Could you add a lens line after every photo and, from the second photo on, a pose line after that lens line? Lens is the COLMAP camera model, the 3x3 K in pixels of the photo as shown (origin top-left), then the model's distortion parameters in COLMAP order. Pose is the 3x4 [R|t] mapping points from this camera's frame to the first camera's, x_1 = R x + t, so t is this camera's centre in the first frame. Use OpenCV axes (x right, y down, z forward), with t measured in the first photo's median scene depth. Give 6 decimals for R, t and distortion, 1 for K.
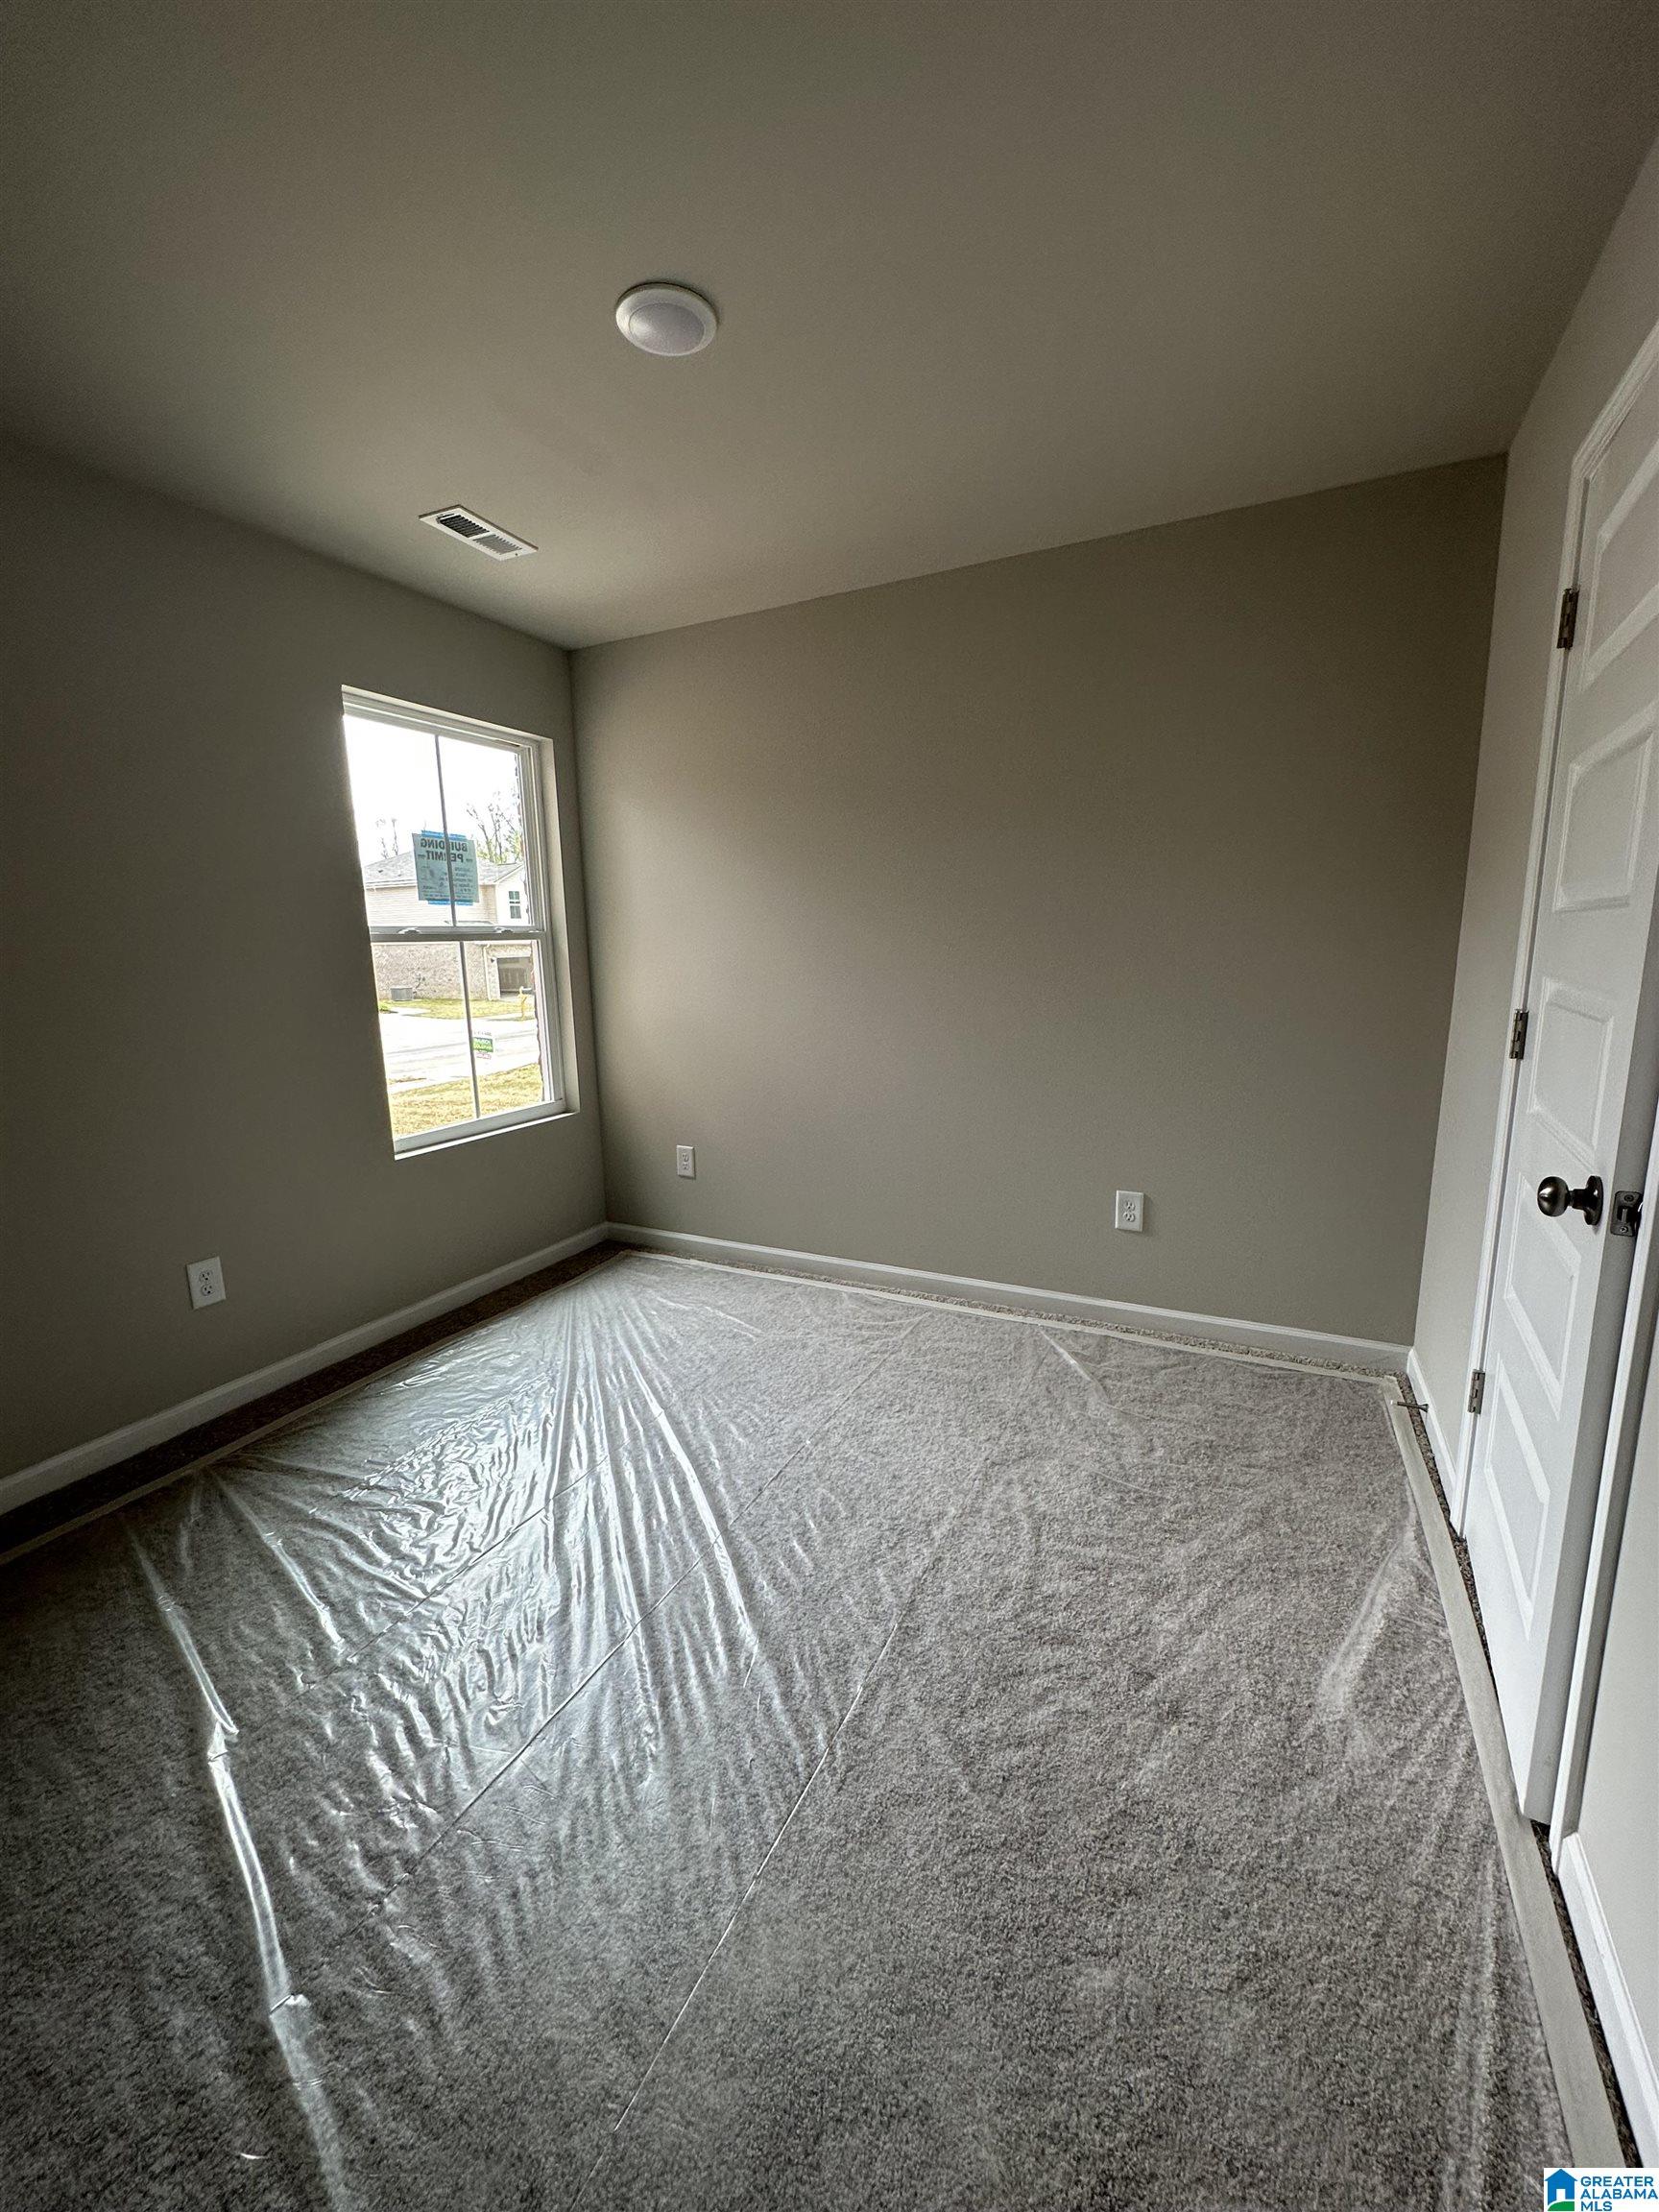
lens RADIAL K [[889.1, 0, 828.8], [0, 889.1, 1102.9], [0, 0, 1]] dist [0.002044, 0.000132]
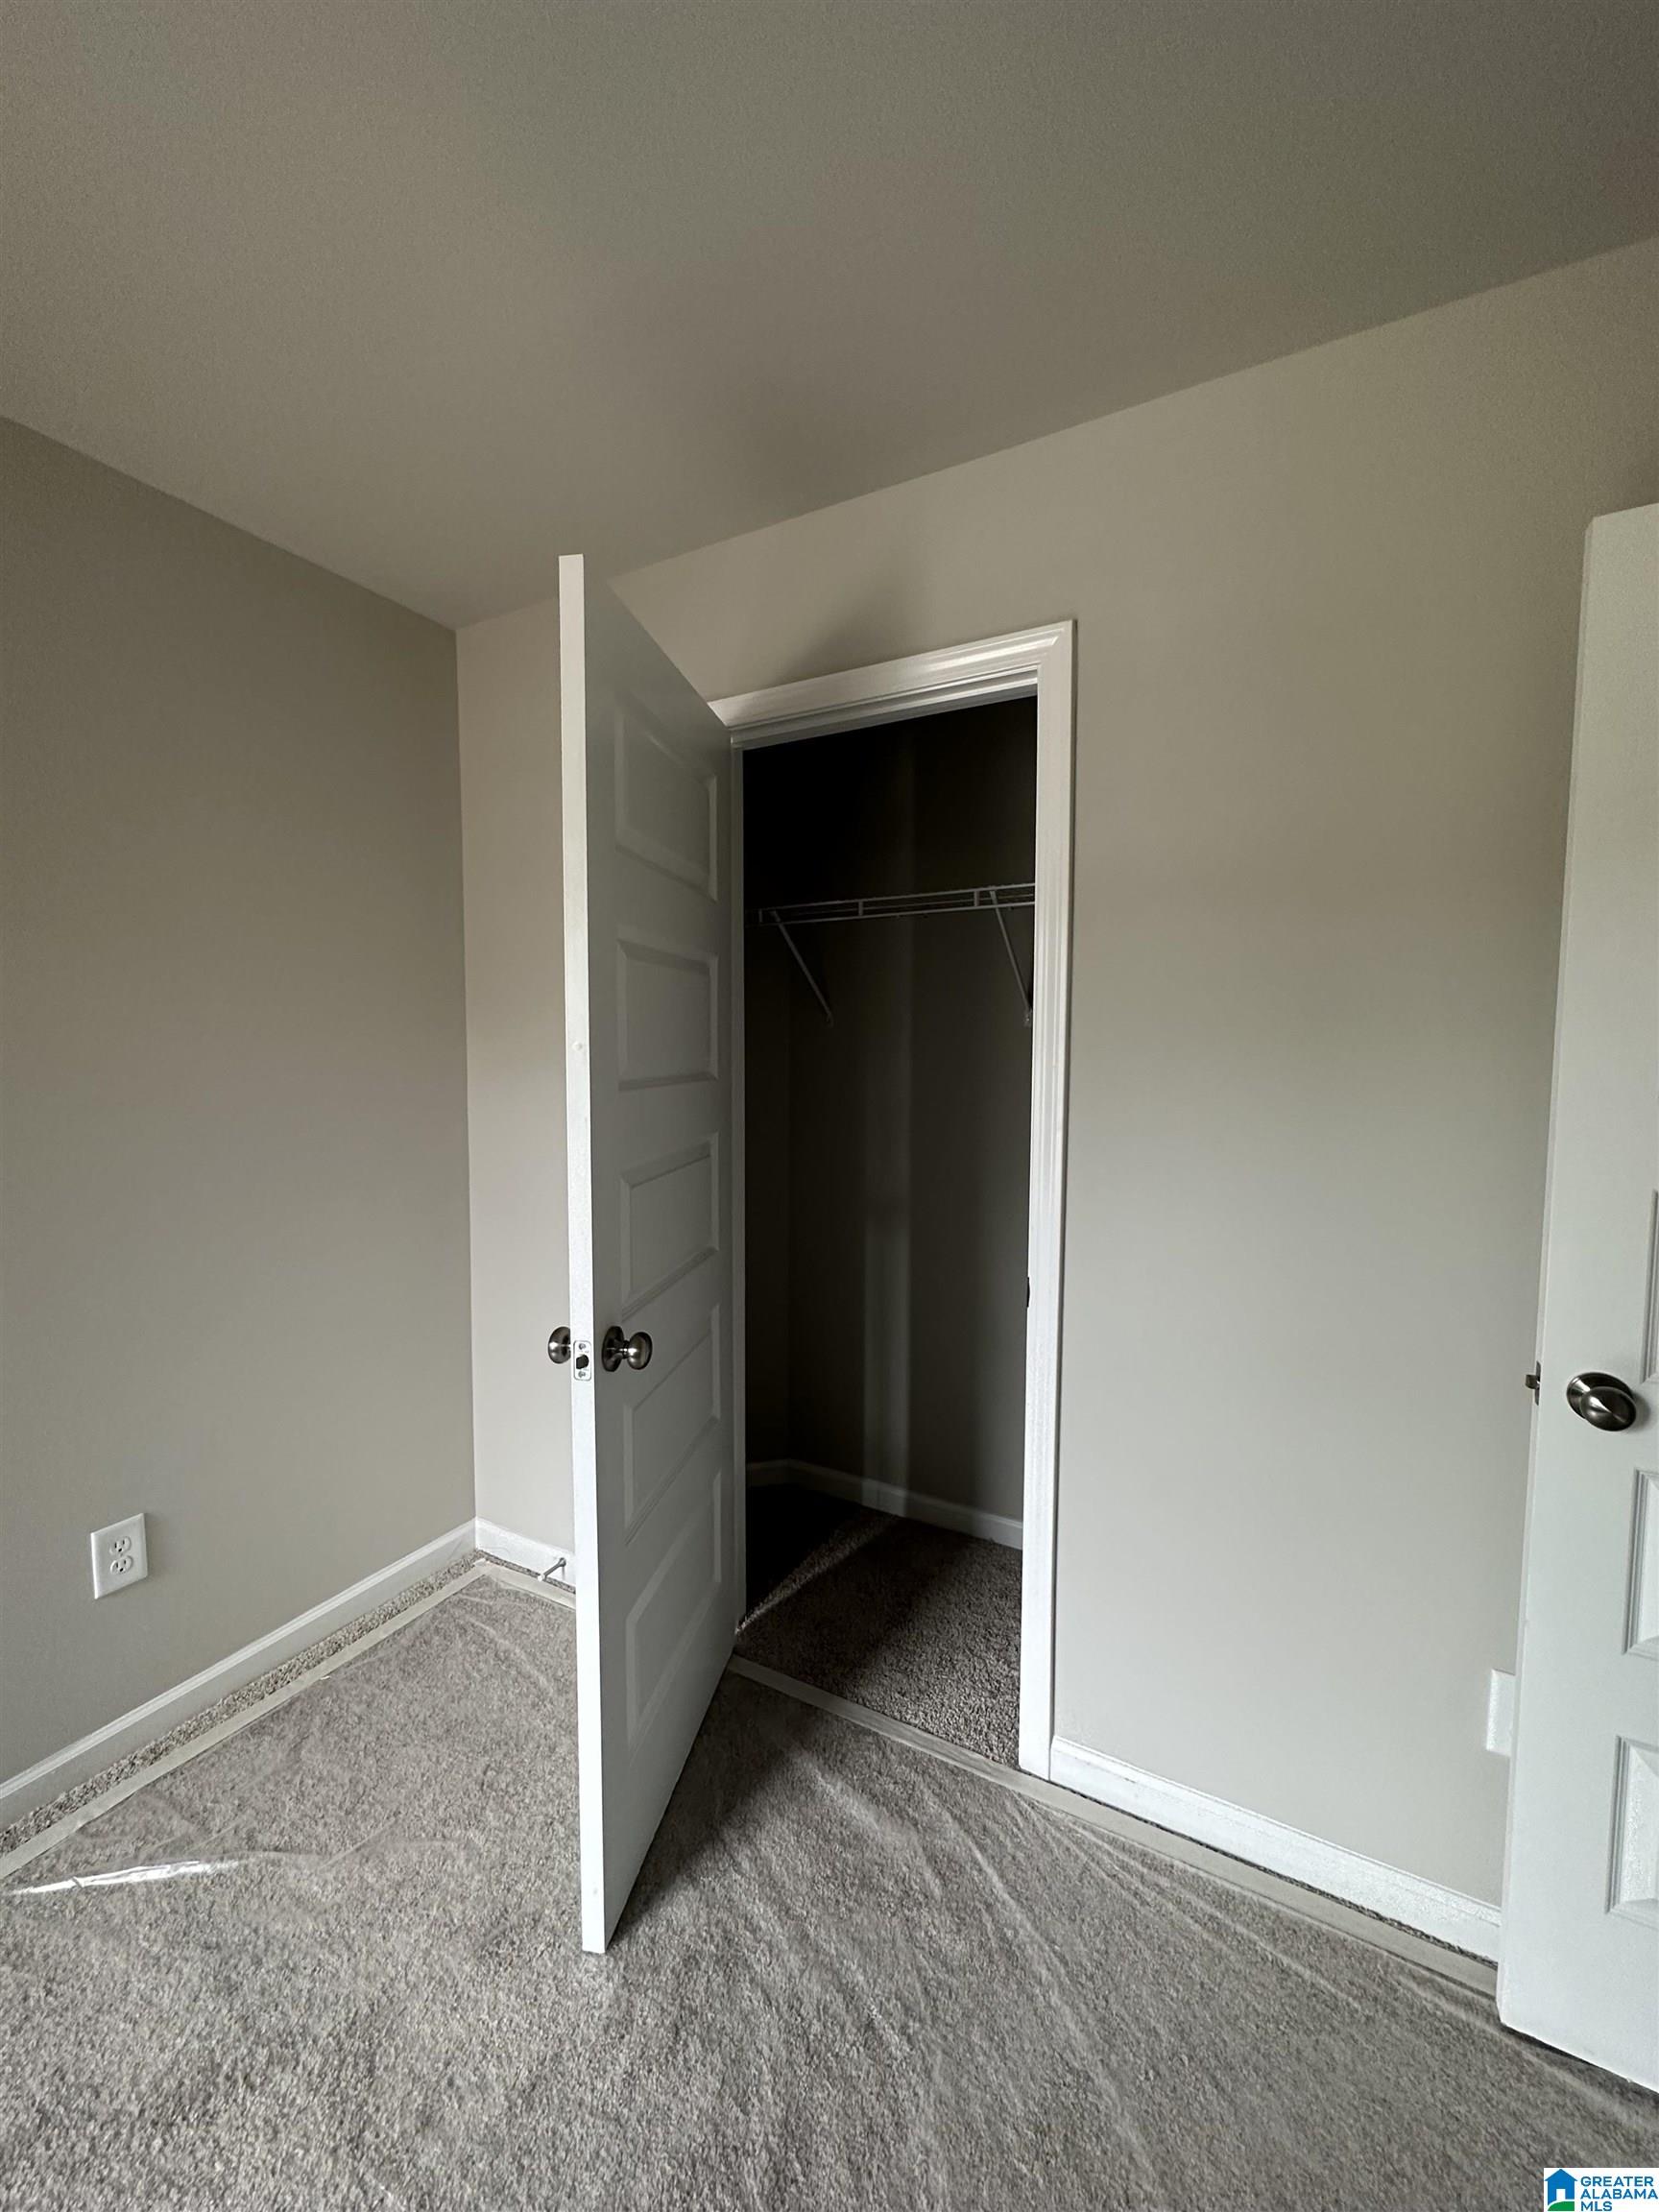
lens RADIAL K [[889.1, 0, 825.1], [0, 889.1, 1101.4], [0, 0, 1]] dist [0.002044, 0.000132]
pose [[0.046243, -0.048566, 0.997749, -0.239717], [0.174365, 0.983876, 0.039809, -0.130098], [-0.983595, 0.172132, 0.053966, 0.509189]]
